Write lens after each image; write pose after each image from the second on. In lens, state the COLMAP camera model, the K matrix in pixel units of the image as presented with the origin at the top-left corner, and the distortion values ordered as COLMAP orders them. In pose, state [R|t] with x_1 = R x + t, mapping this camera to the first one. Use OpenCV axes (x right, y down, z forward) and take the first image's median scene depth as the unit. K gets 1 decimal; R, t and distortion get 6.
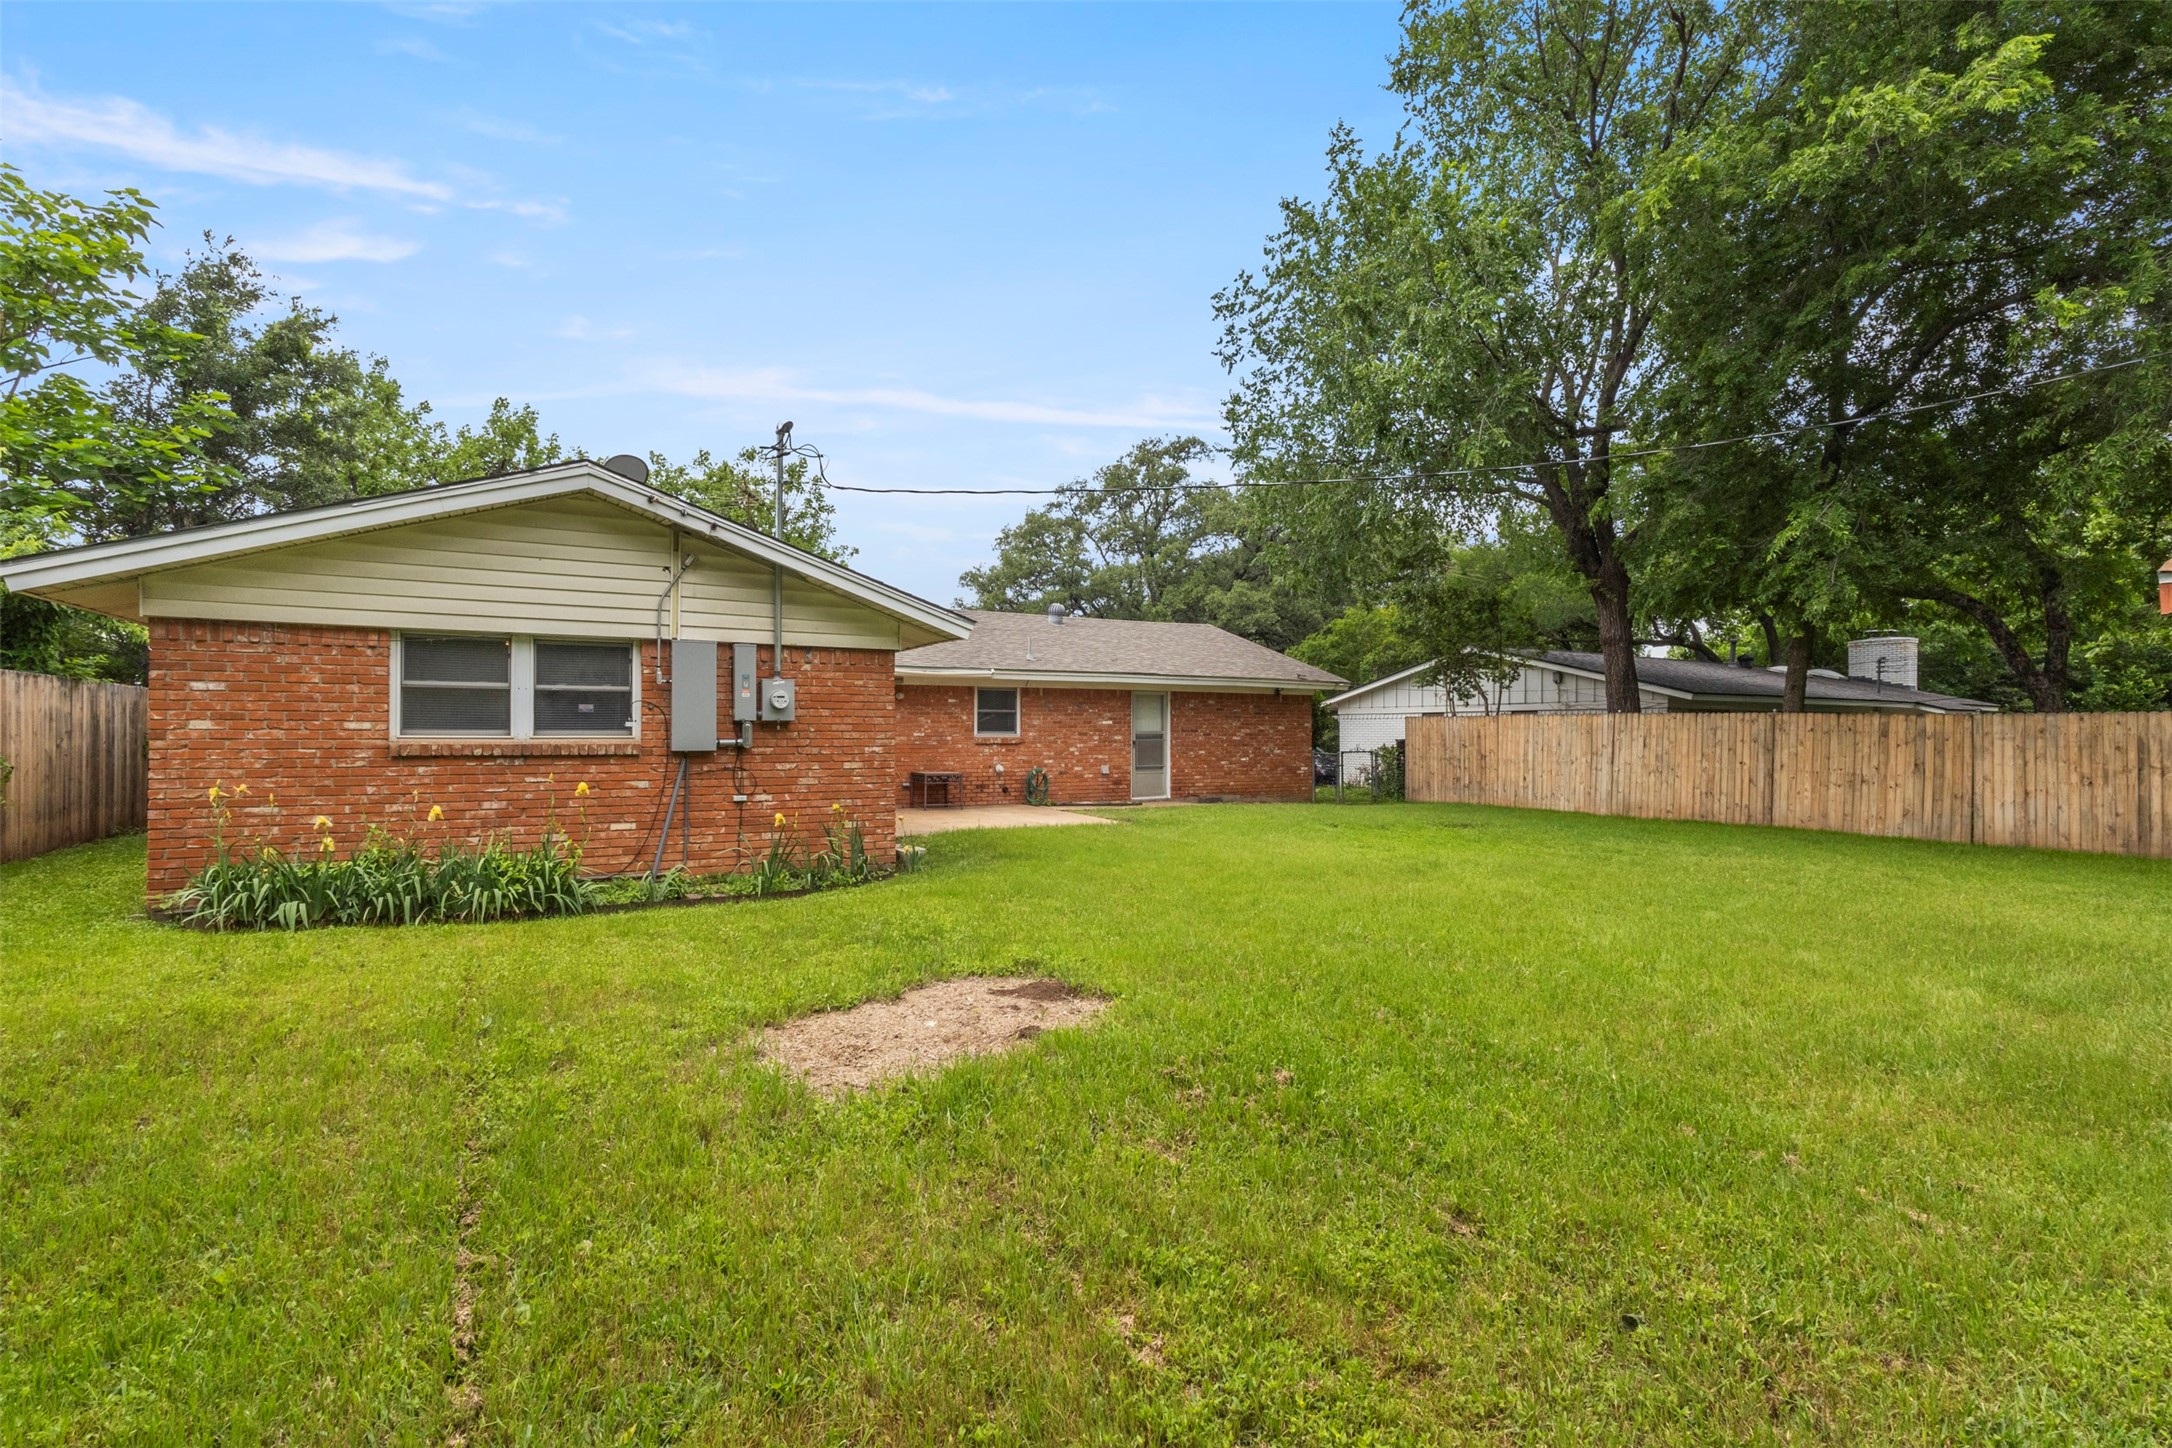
lens RADIAL K [[1004.2, 0, 1079.3], [0, 1004.2, 730.3], [0, 0, 1]] dist [-0.000653, -0.001237]
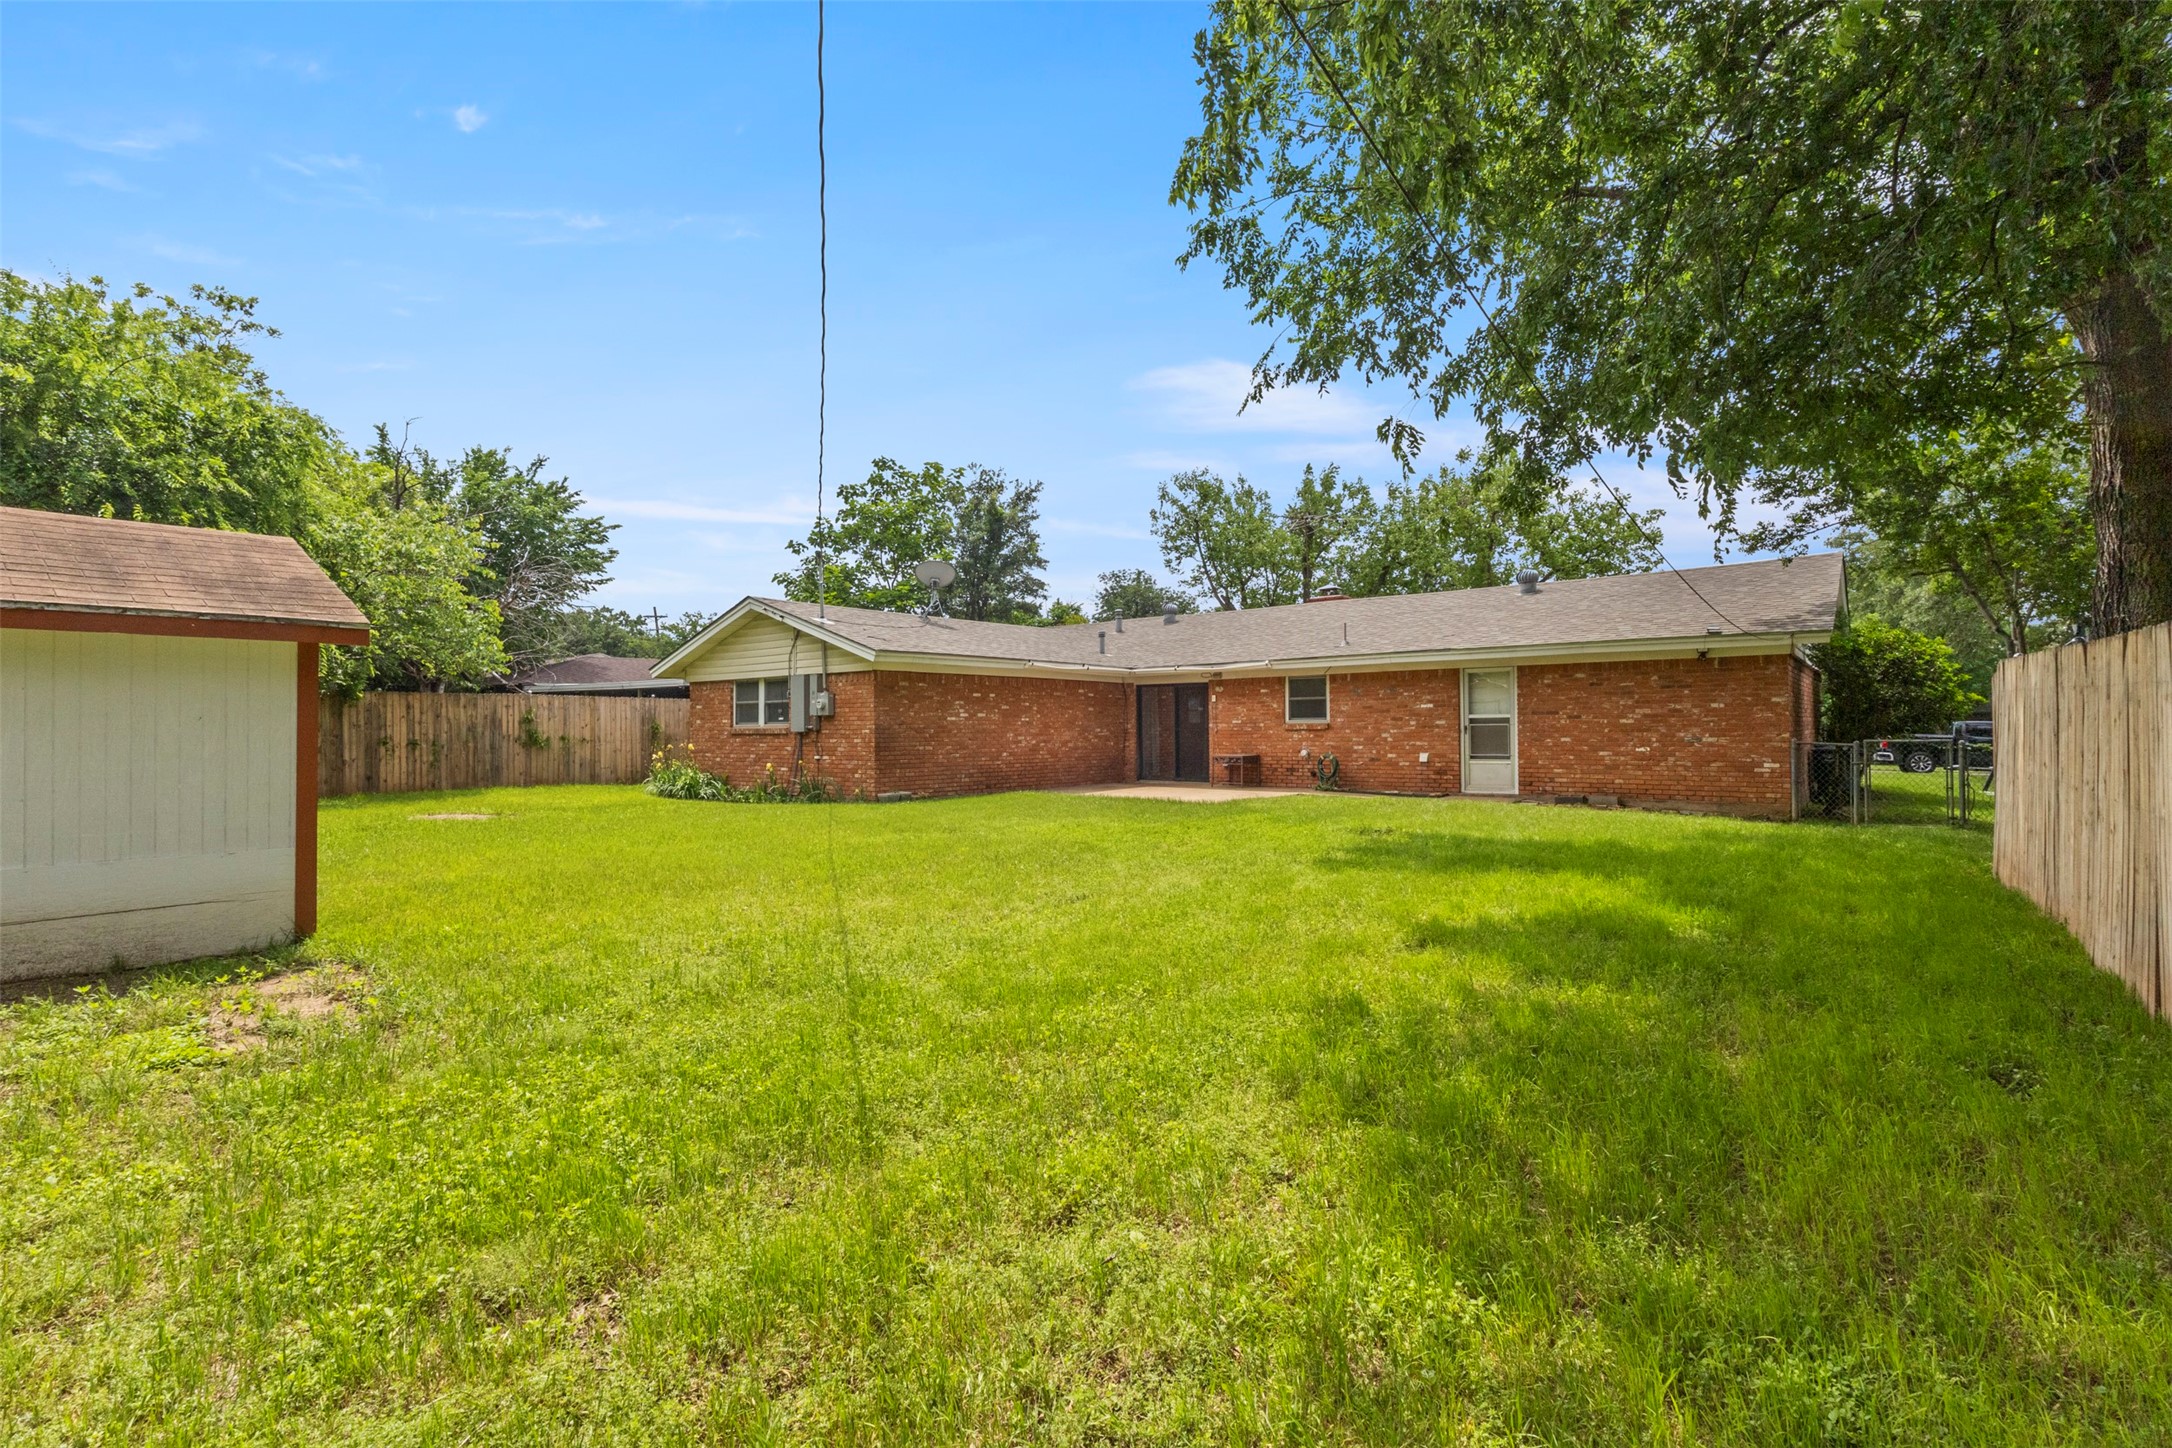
lens RADIAL K [[1004.2, 0, 1087.9], [0, 1004.2, 717.5], [0, 0, 1]] dist [-0.000653, -0.001237]
pose [[0.371882, -0.016387, -0.928135, 0.809998], [0.010840, 0.999853, -0.013310, 0.012220], [0.928217, -0.005111, 0.372005, 0.400543]]
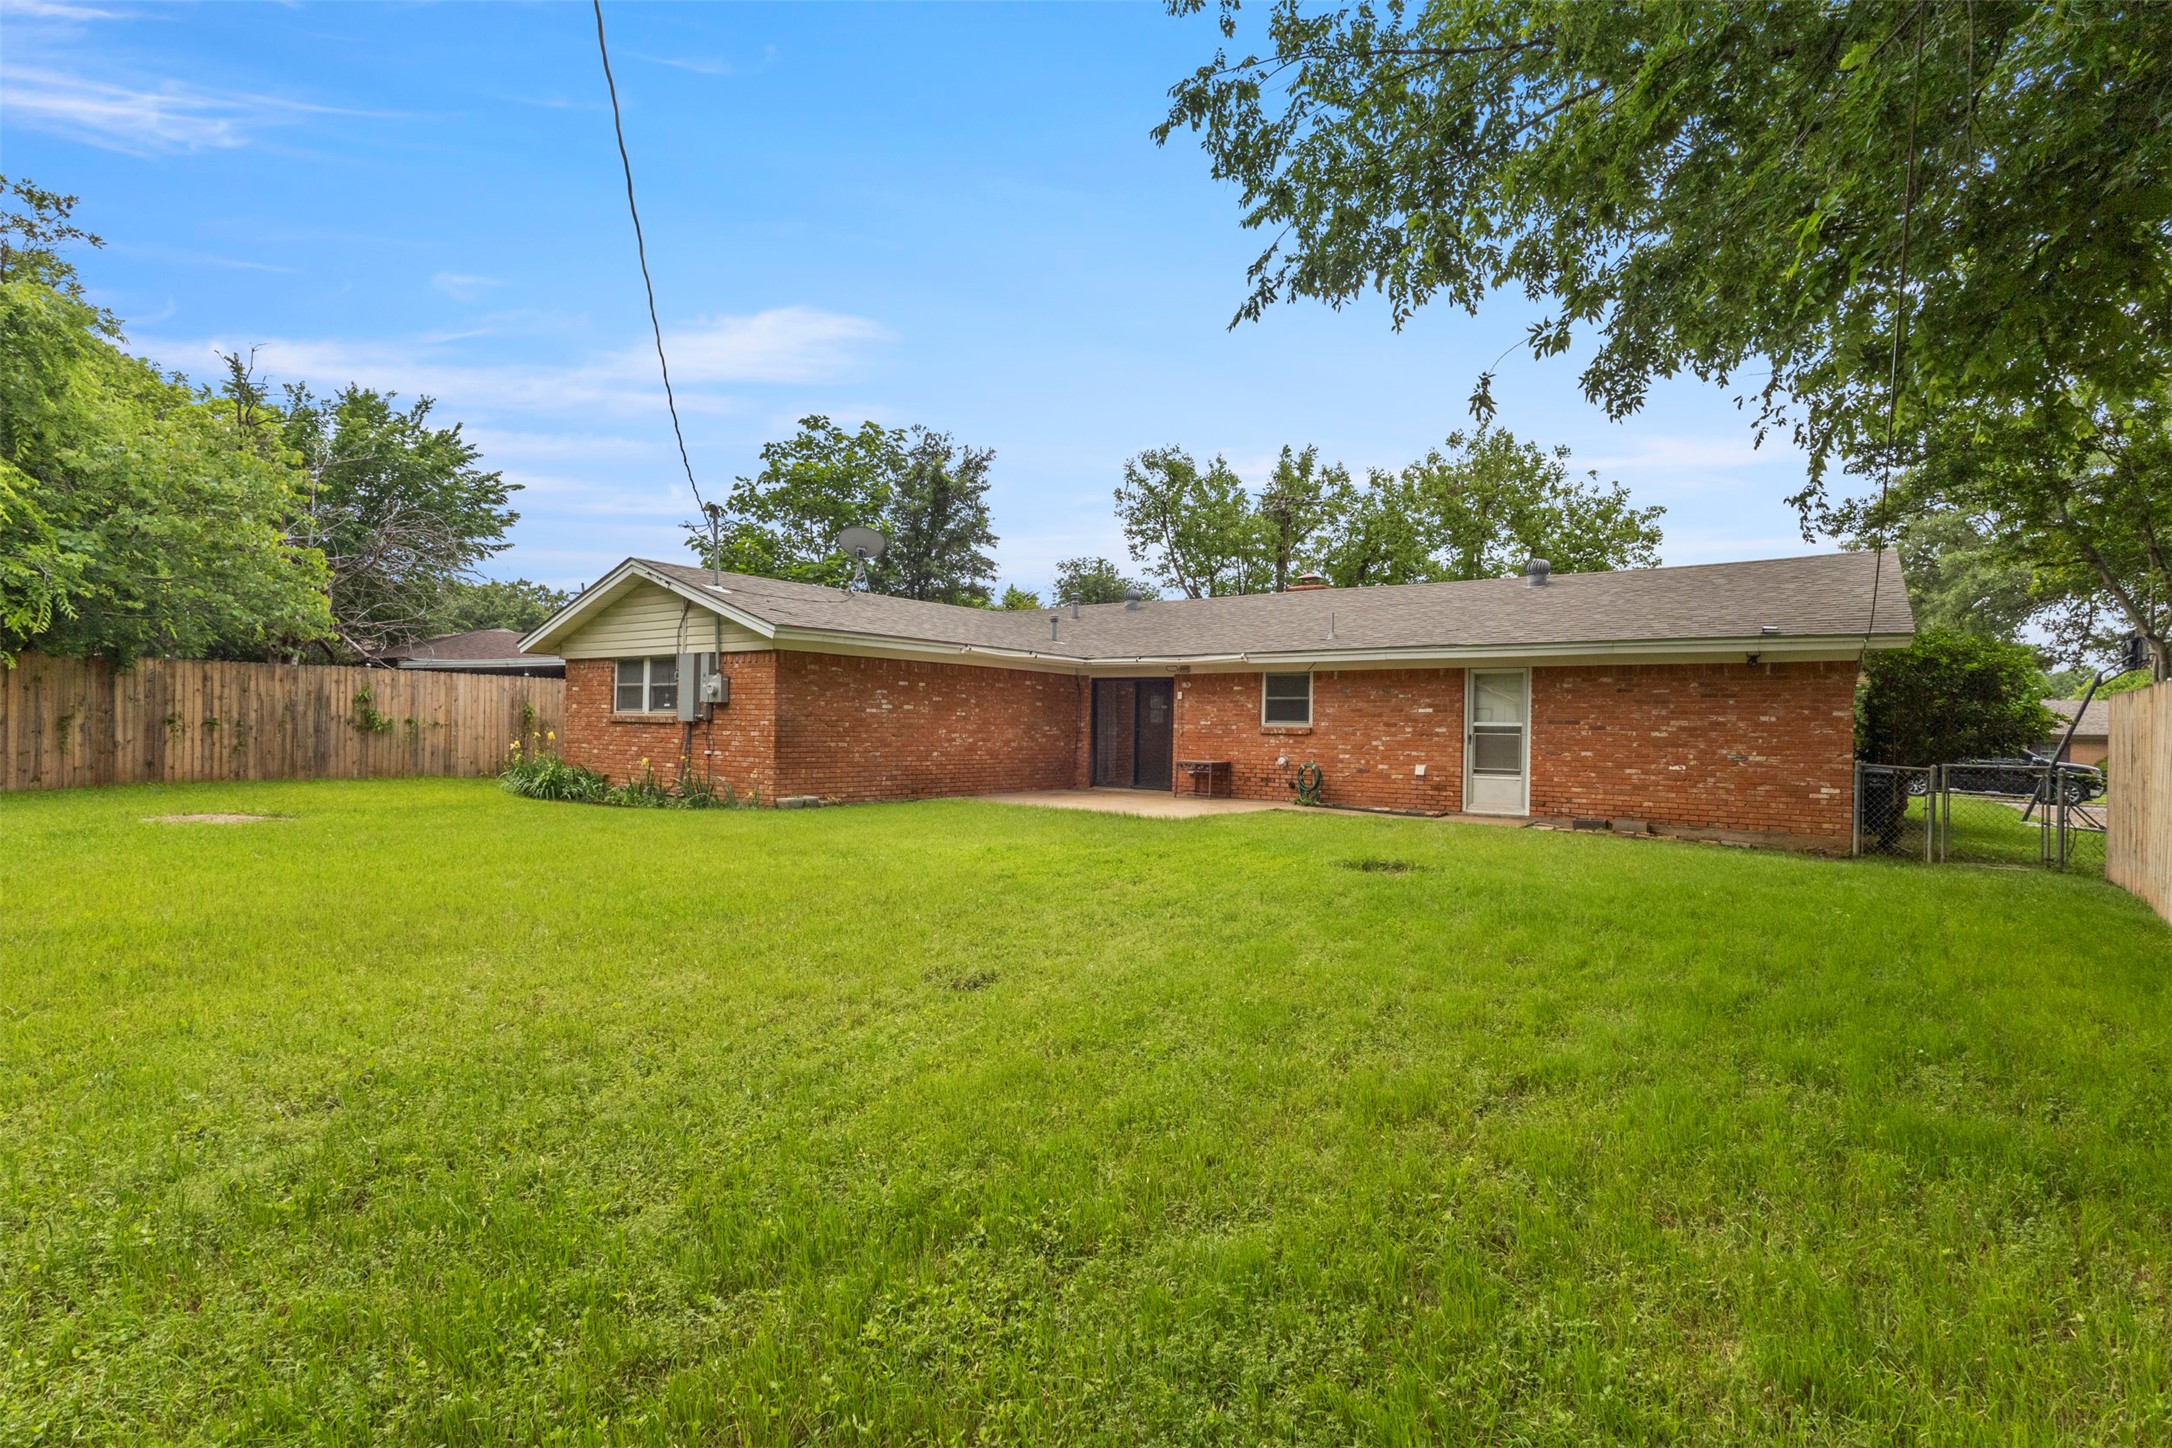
lens RADIAL K [[1004.2, 0, 1092.2], [0, 1004.2, 732.4], [0, 0, 1]] dist [-0.000653, -0.001237]
pose [[0.412561, 0.010712, -0.910867, 0.681522], [-0.015279, 0.999872, 0.004838, 0.010064], [0.910802, 0.011921, 0.412671, 0.465470]]
